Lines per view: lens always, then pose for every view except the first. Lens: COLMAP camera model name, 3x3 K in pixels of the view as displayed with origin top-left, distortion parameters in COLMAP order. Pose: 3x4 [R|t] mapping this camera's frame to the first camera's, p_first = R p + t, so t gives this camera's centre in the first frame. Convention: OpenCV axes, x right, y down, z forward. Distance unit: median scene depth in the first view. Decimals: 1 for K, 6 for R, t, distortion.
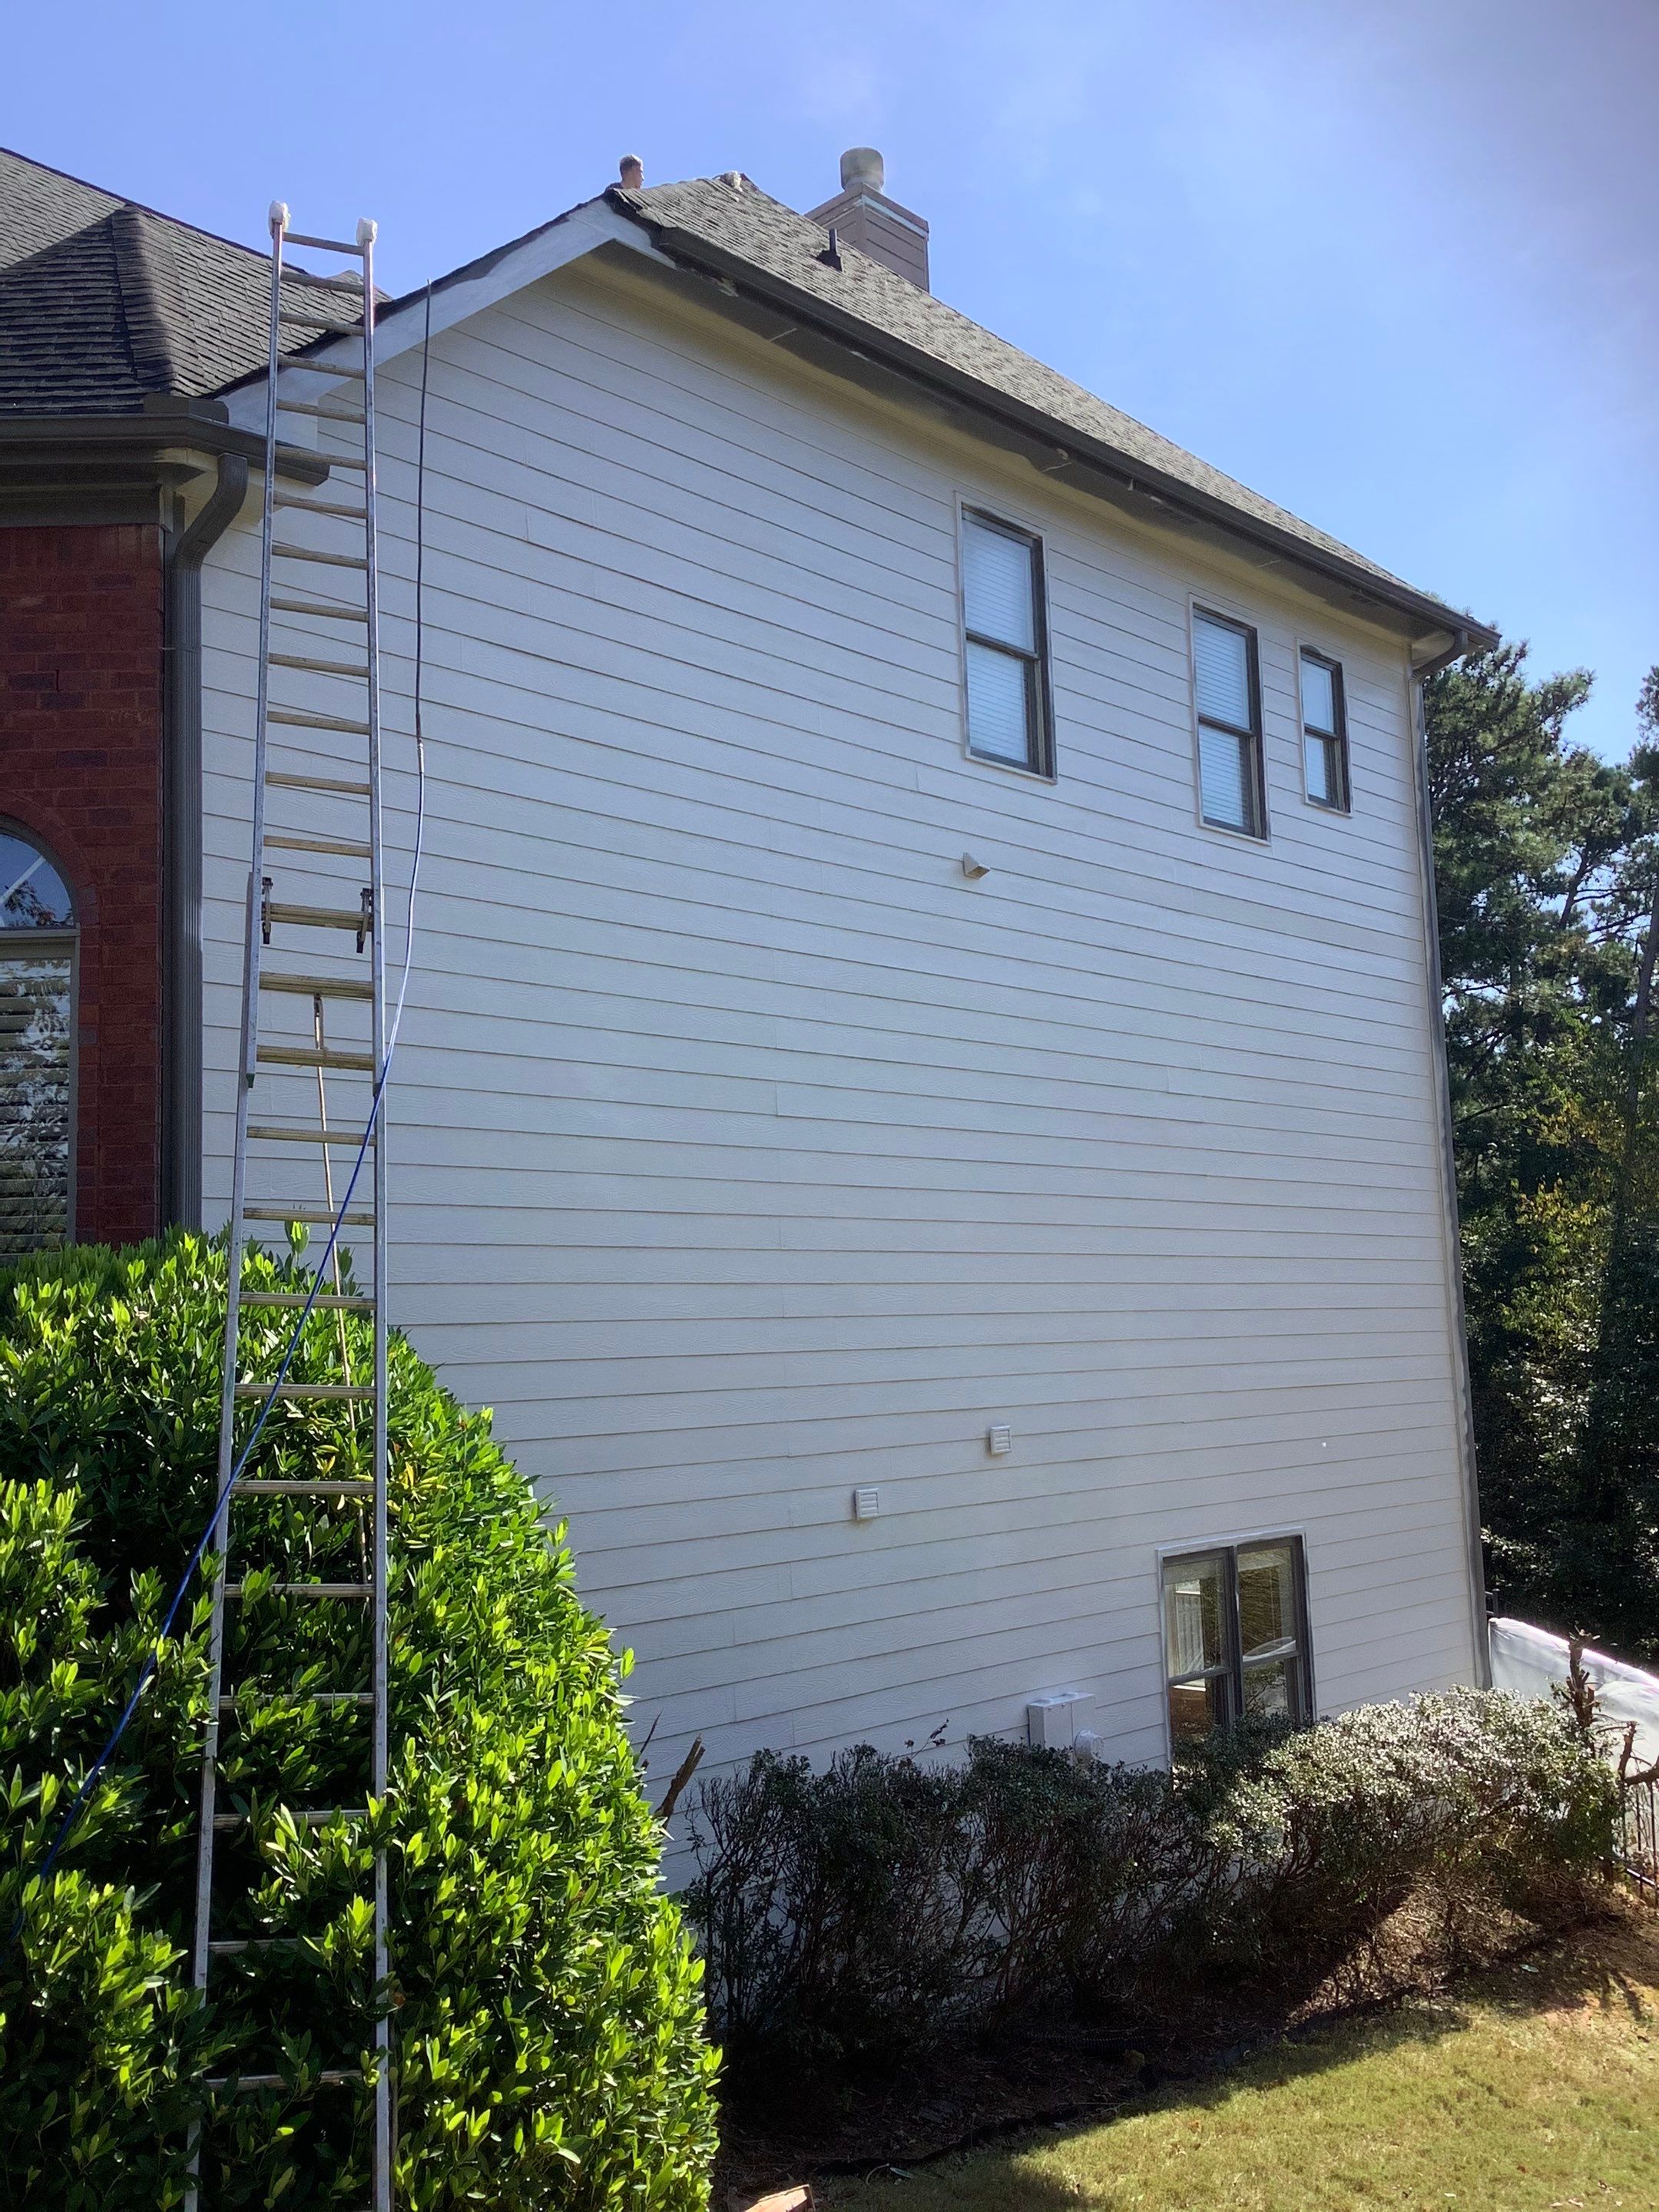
lens RADIAL K [[1982.5, 0, 829.5], [0, 1982.5, 1106.0], [0, 0, 1]] dist [0.128167, -0.281049]
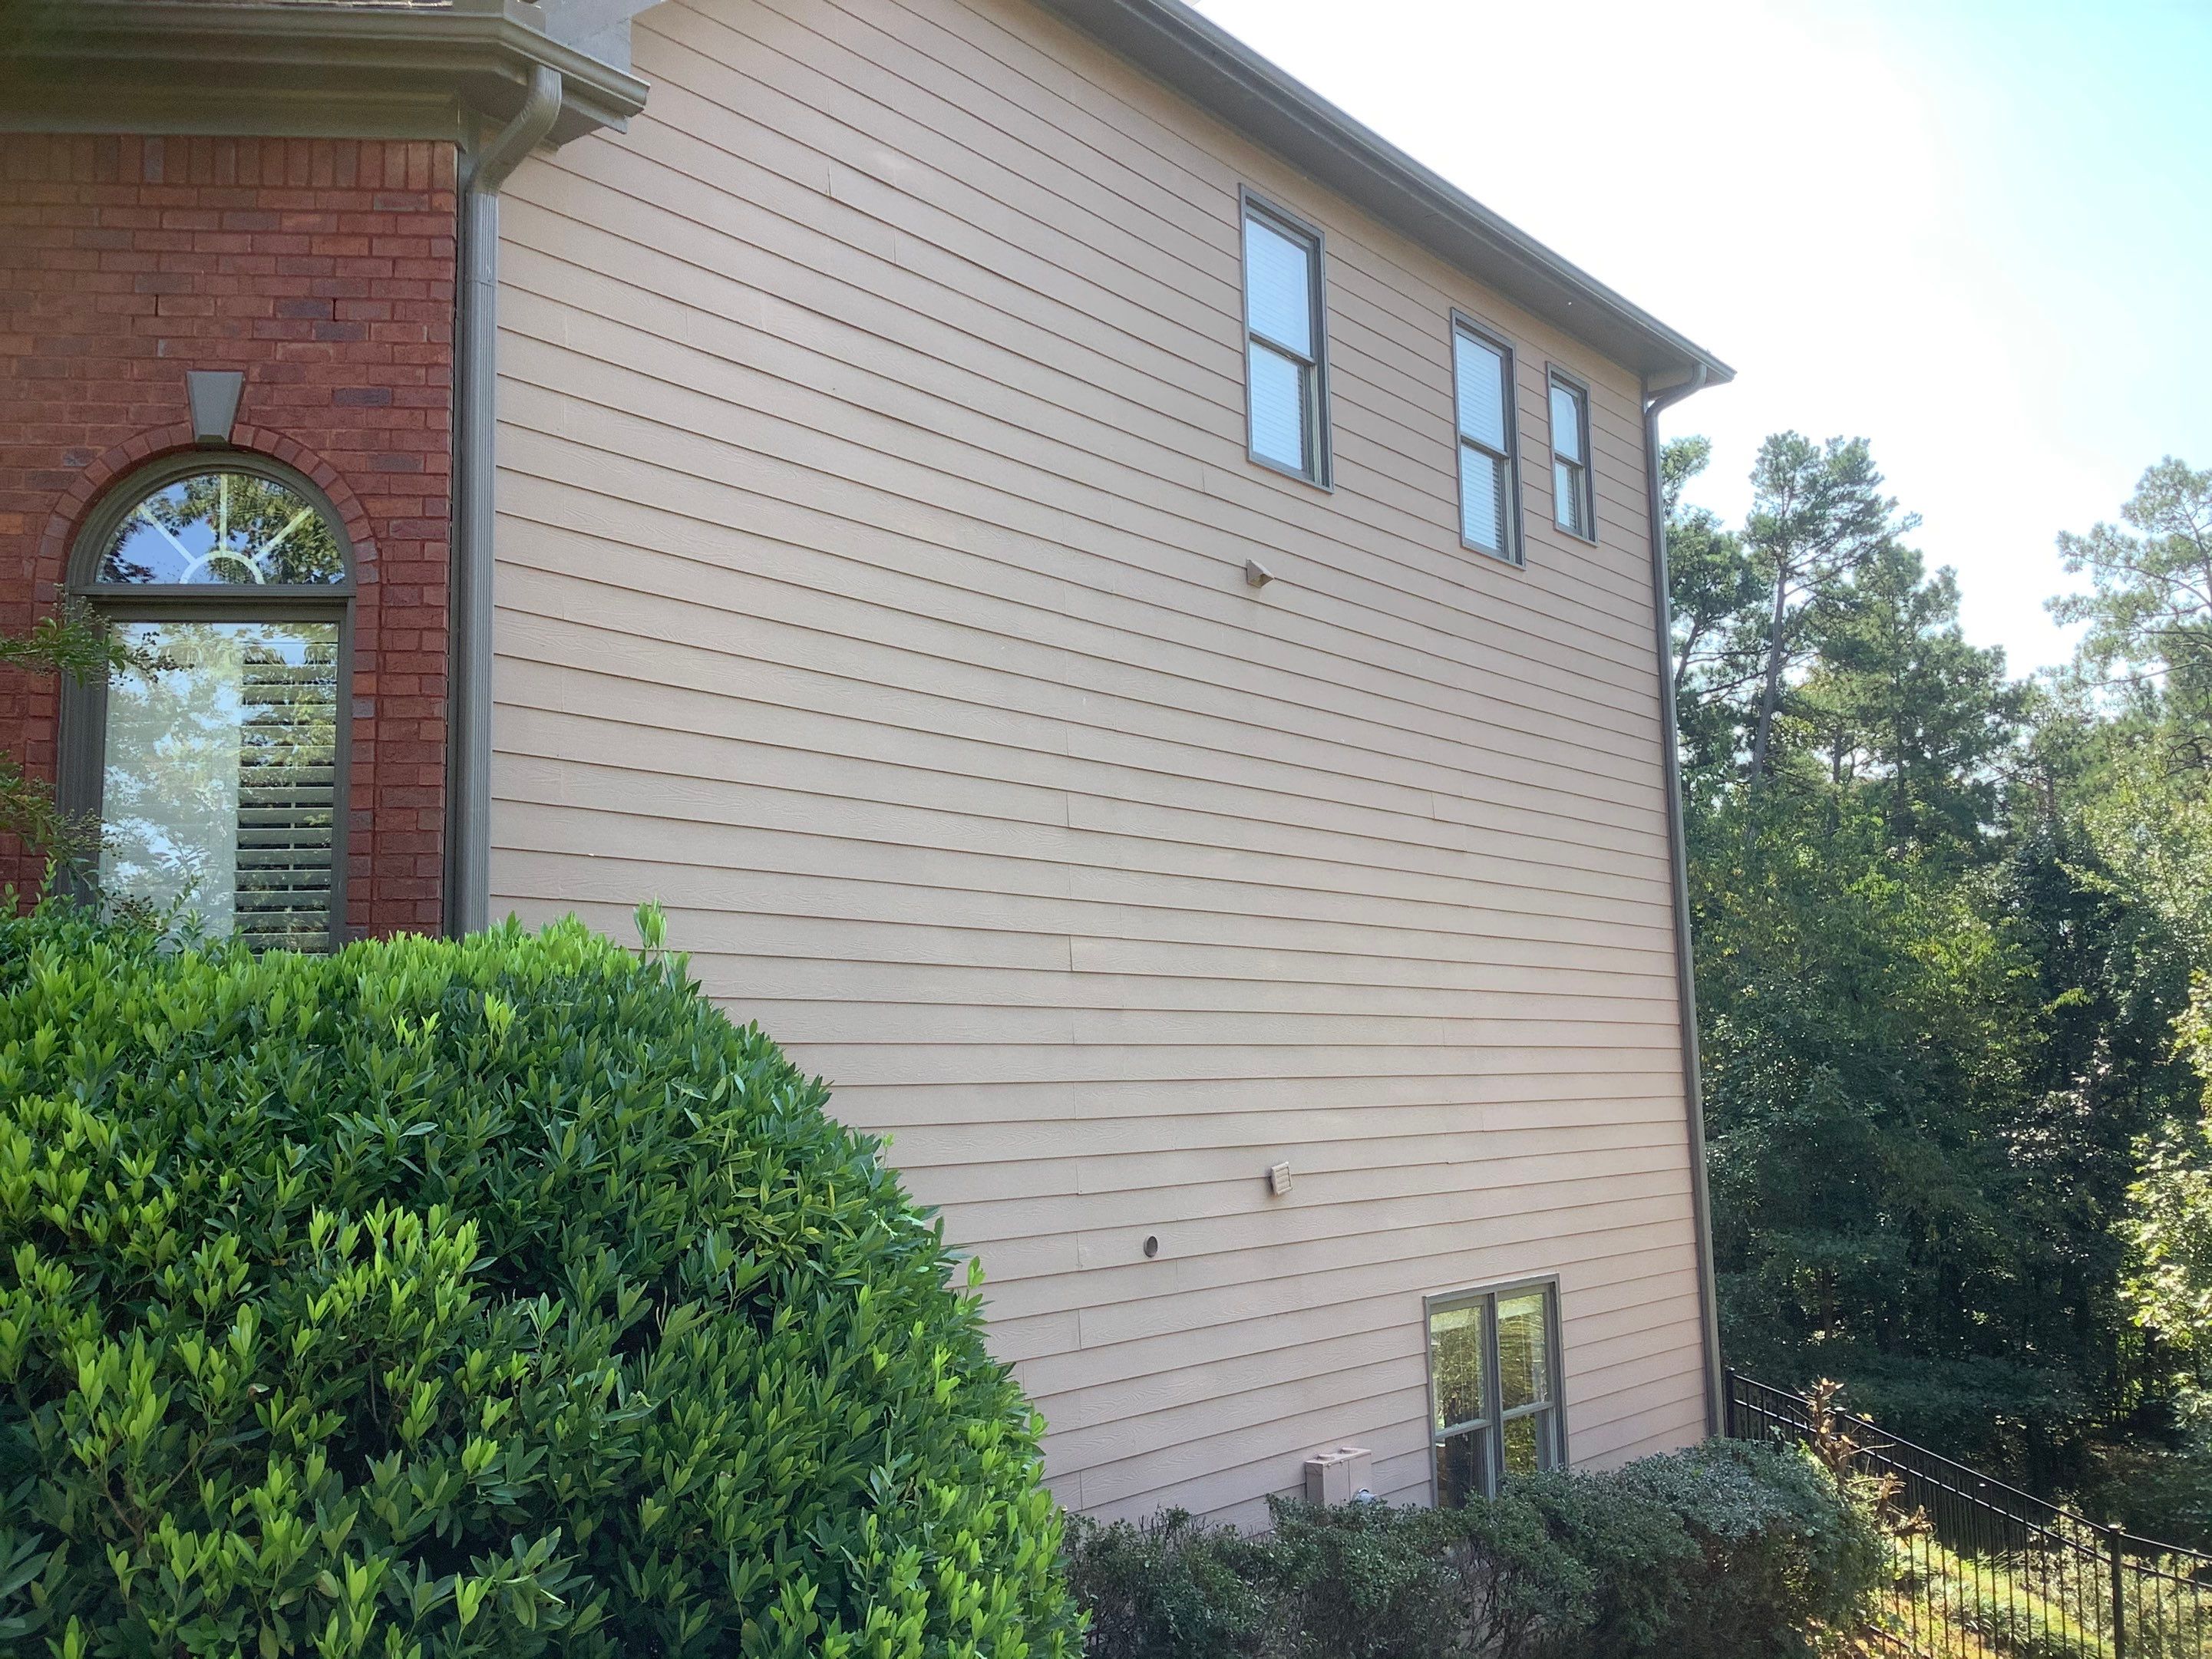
lens RADIAL K [[1982.3, 0, 1111.8], [0, 1982.3, 804.9], [0, 0, 1]] dist [0.128167, -0.281049]
pose [[0.994967, 0.020102, 0.098168, -0.082557], [-0.017414, 0.999452, -0.028160, 0.016722], [-0.098680, 0.026309, 0.994771, 0.059052]]
